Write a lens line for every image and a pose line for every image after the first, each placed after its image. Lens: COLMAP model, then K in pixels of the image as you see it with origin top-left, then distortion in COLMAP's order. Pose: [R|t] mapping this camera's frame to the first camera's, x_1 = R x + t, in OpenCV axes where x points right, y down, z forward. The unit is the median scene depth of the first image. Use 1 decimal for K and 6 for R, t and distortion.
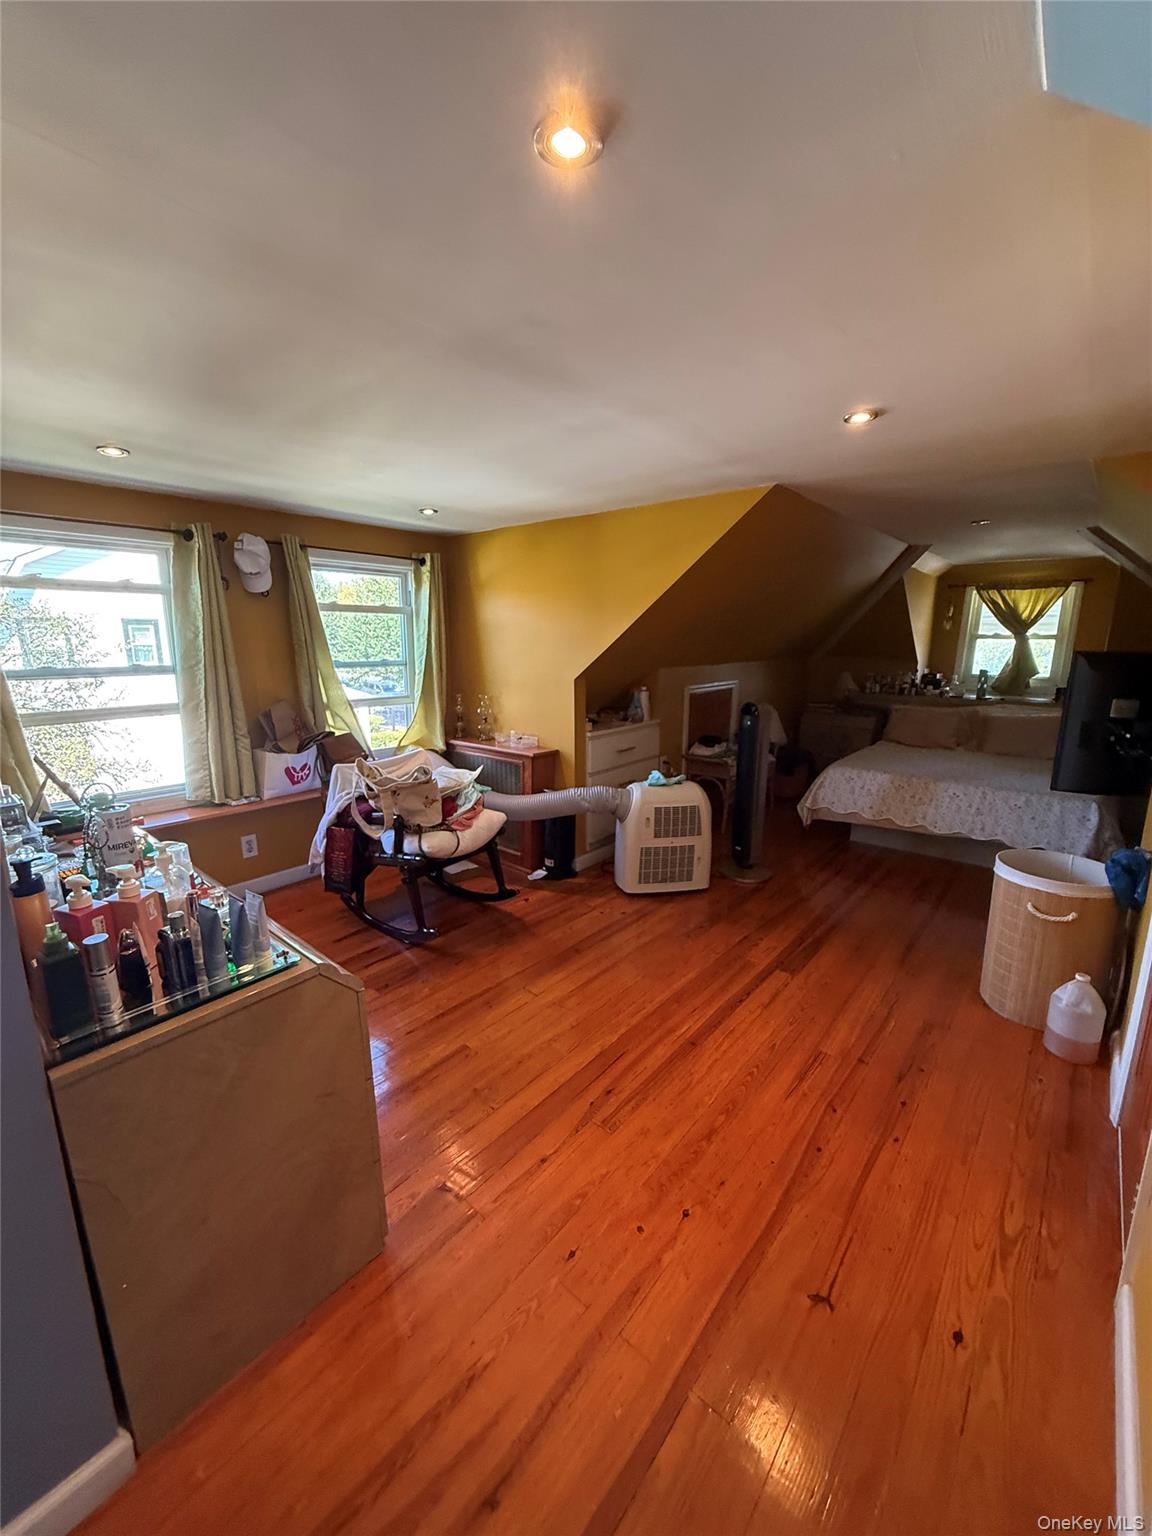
lens RADIAL K [[610.9, 0, 569.0], [0, 610.9, 768.4], [0, 0, 1]] dist [-0.000966, -0.000103]
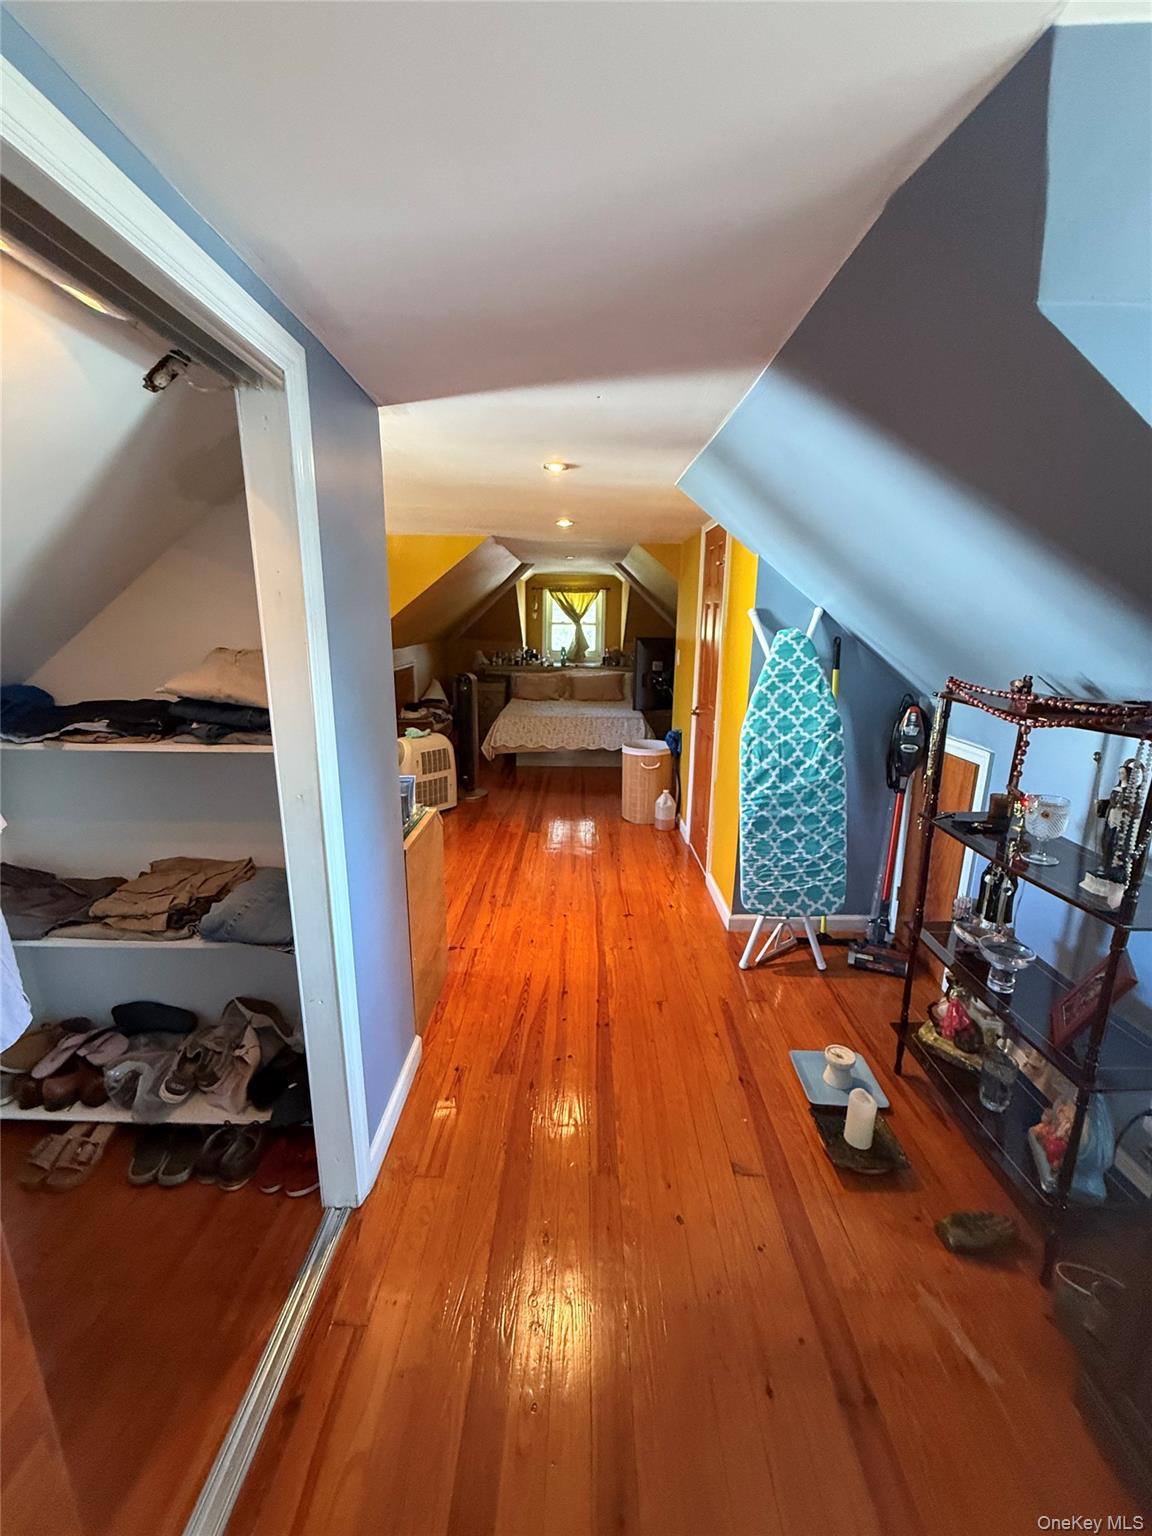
lens RADIAL K [[610.9, 0, 577.4], [0, 610.9, 766.6], [0, 0, 1]] dist [-0.000966, -0.000103]
pose [[0.764933, -0.147002, 0.627111, -0.308579], [0.129648, 0.988821, 0.073650, 0.027096], [-0.630927, 0.024966, 0.775440, -0.196868]]
